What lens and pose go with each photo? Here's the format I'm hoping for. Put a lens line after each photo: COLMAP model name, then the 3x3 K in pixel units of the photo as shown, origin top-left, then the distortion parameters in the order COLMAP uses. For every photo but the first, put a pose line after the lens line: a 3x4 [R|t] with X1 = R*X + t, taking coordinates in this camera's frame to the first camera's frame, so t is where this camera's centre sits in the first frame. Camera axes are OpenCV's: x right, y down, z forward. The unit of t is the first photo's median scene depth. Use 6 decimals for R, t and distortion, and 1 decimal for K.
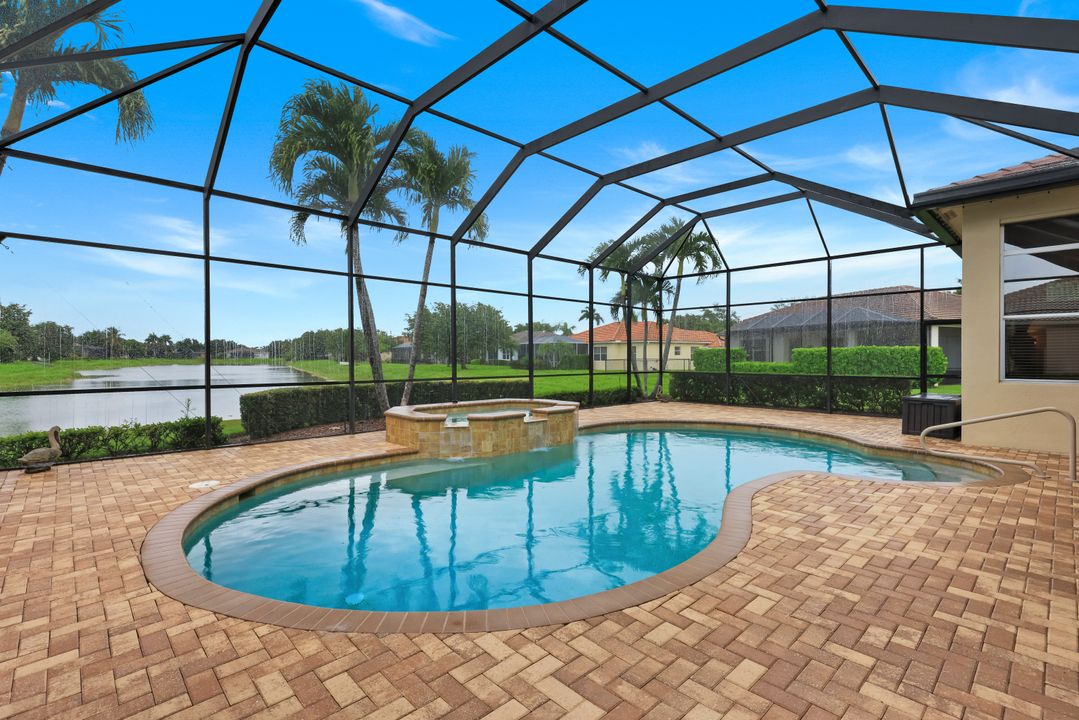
lens RADIAL K [[503.4, 0, 539.5], [0, 503.4, 360.0], [0, 0, 1]] dist [0.000332, 0.000271]
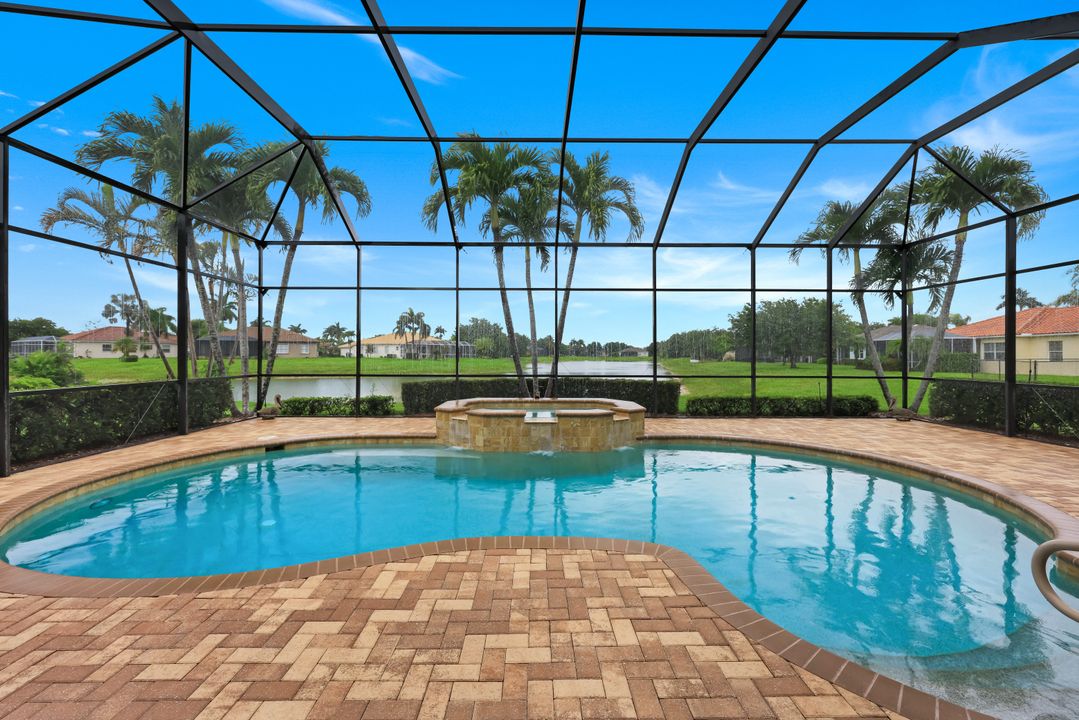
lens RADIAL K [[443.9, 0, 537.7], [0, 443.9, 357.8], [0, 0, 1]] dist [0.001103, -0.000016]
pose [[0.726392, 0.005479, -0.687259, 0.600058], [-0.005870, 0.999981, 0.001768, -0.003615], [0.687255, 0.002750, 0.726411, 0.399423]]
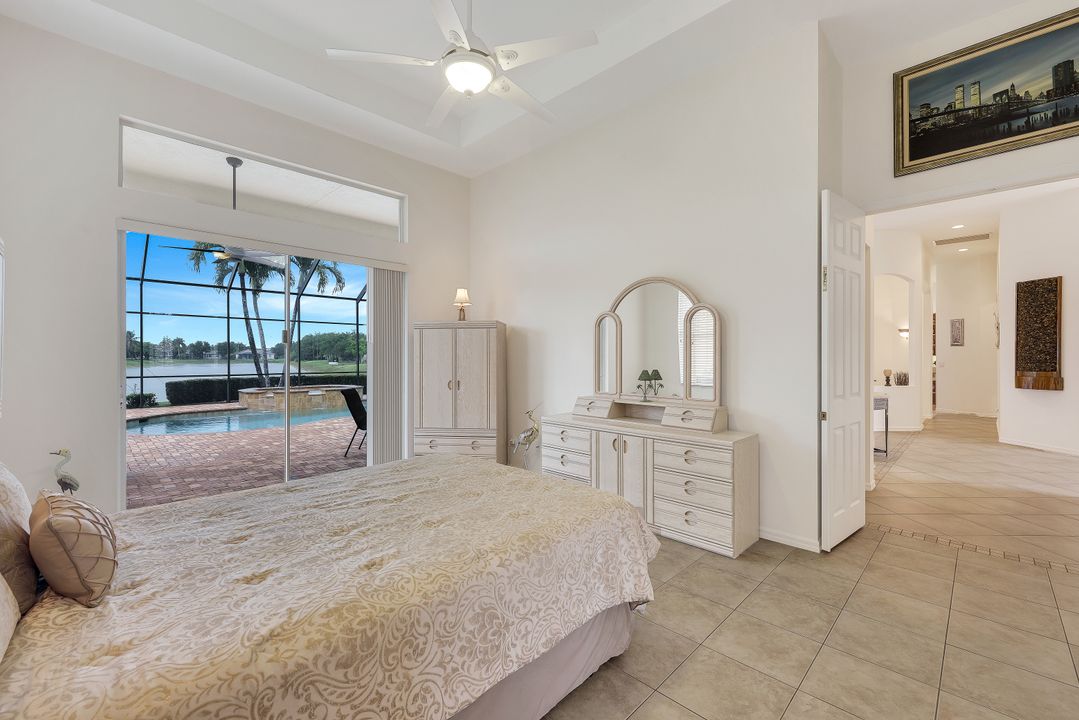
lens RADIAL K [[450.3, 0, 541.7], [0, 450.3, 358.0], [0, 0, 1]] dist [0.002404, 0.000440]
pose [[0.999451, -0.000745, 0.033138, 0.851113], [0.000863, 0.999993, -0.003531, -0.014870], [-0.033135, 0.003557, 0.999445, -0.826165]]
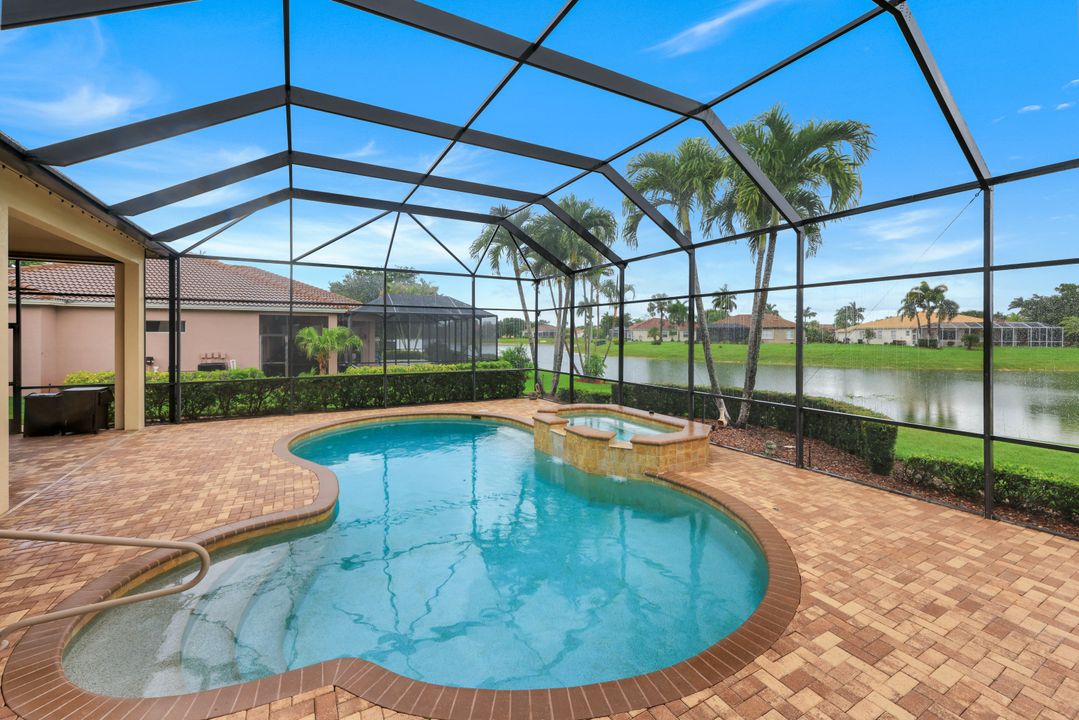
lens RADIAL K [[444.5, 0, 538.4], [0, 444.5, 336.2], [0, 0, 1]] dist [-0.002921, 0.000305]
pose [[-0.261853, 0.000360, -0.965108, 0.974663], [-0.010208, 0.999943, 0.003142, -0.093582], [0.965054, 0.010675, -0.261834, 1.271339]]
